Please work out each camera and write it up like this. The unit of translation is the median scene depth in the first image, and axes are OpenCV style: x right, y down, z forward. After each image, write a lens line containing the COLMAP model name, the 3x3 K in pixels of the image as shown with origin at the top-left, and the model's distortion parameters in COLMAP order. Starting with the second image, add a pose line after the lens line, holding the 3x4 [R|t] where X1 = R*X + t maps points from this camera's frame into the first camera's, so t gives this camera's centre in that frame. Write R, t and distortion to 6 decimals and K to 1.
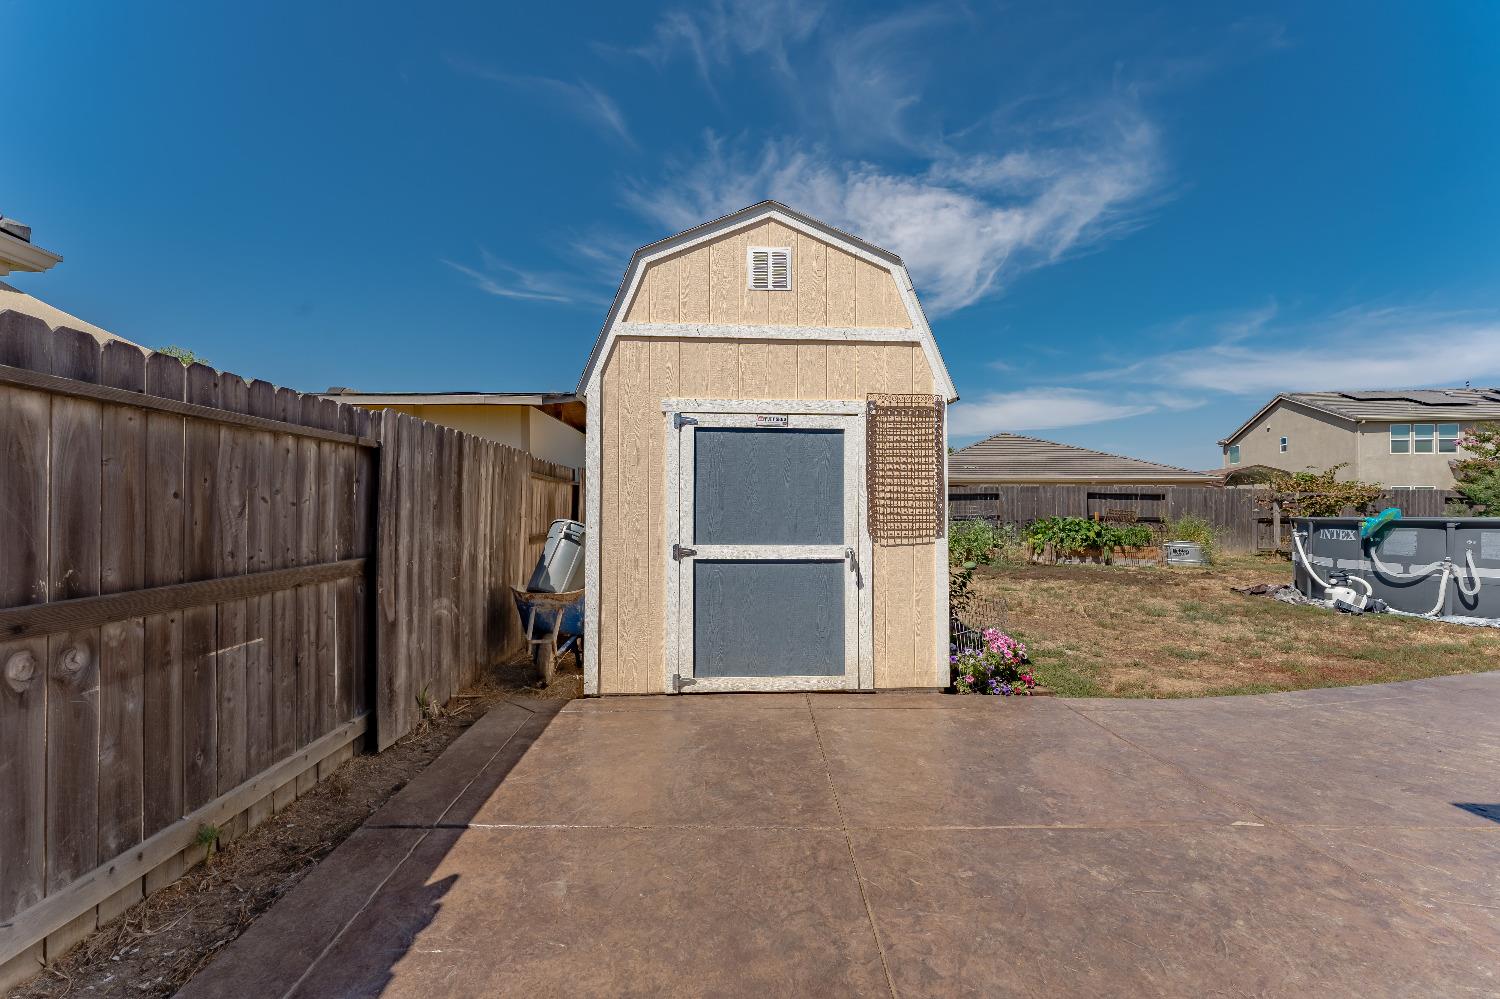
lens RADIAL K [[600.8, 0, 759.7], [0, 600.8, 495.4], [0, 0, 1]] dist [0.001358, 0.000413]
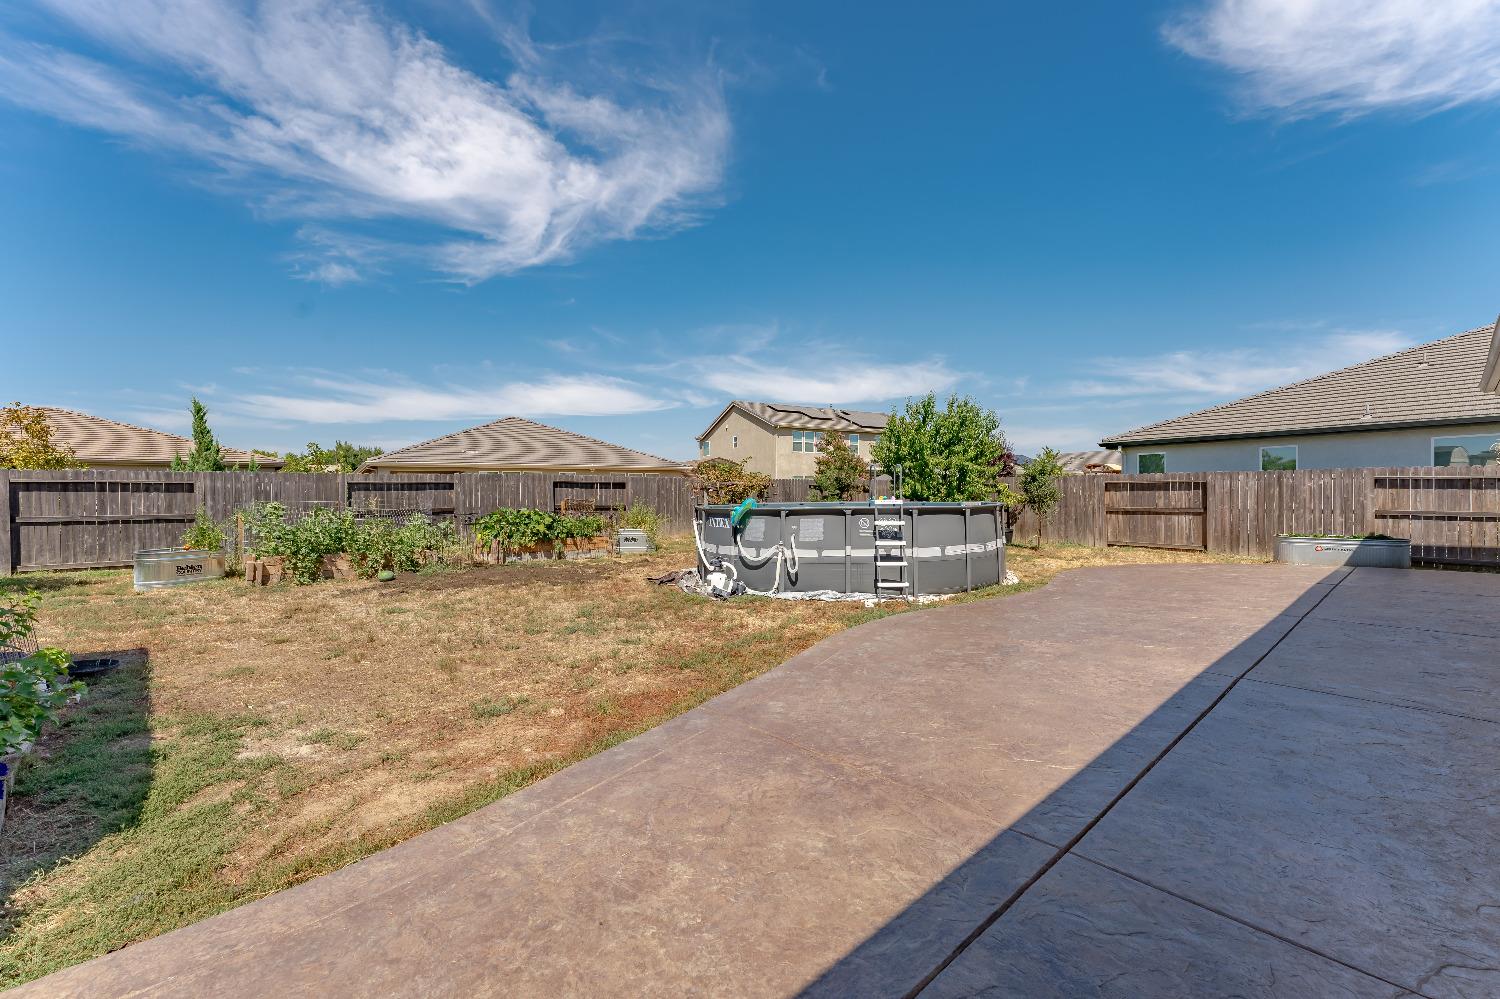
lens RADIAL K [[600.8, 0, 759.7], [0, 600.8, 495.4], [0, 0, 1]] dist [0.001358, 0.000413]
pose [[0.741283, -0.015441, 0.671015, 0.352567], [0.000194, 0.999740, 0.022792, -0.009706], [-0.671192, -0.016765, 0.741094, 0.187360]]
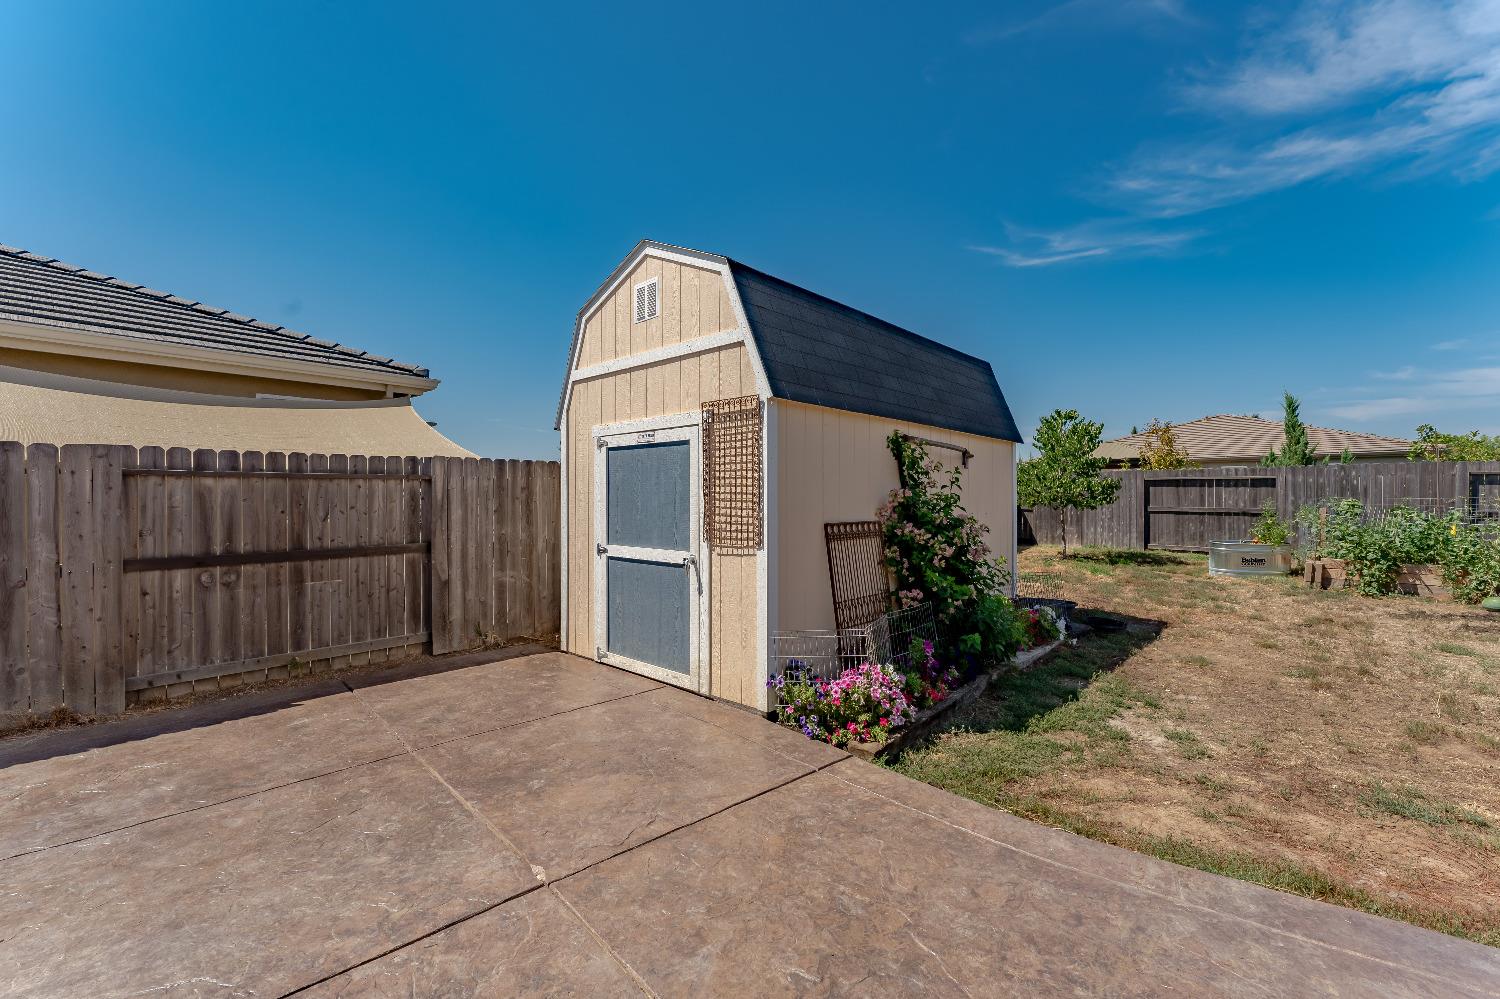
lens RADIAL K [[619.2, 0, 735.2], [0, 619.2, 499.0], [0, 0, 1]] dist [0.000118, 0.001027]
pose [[0.681042, -0.004680, -0.732230, 0.539621], [0.024569, 0.999563, 0.016462, -0.013314], [0.731832, -0.029201, 0.680859, 0.182227]]
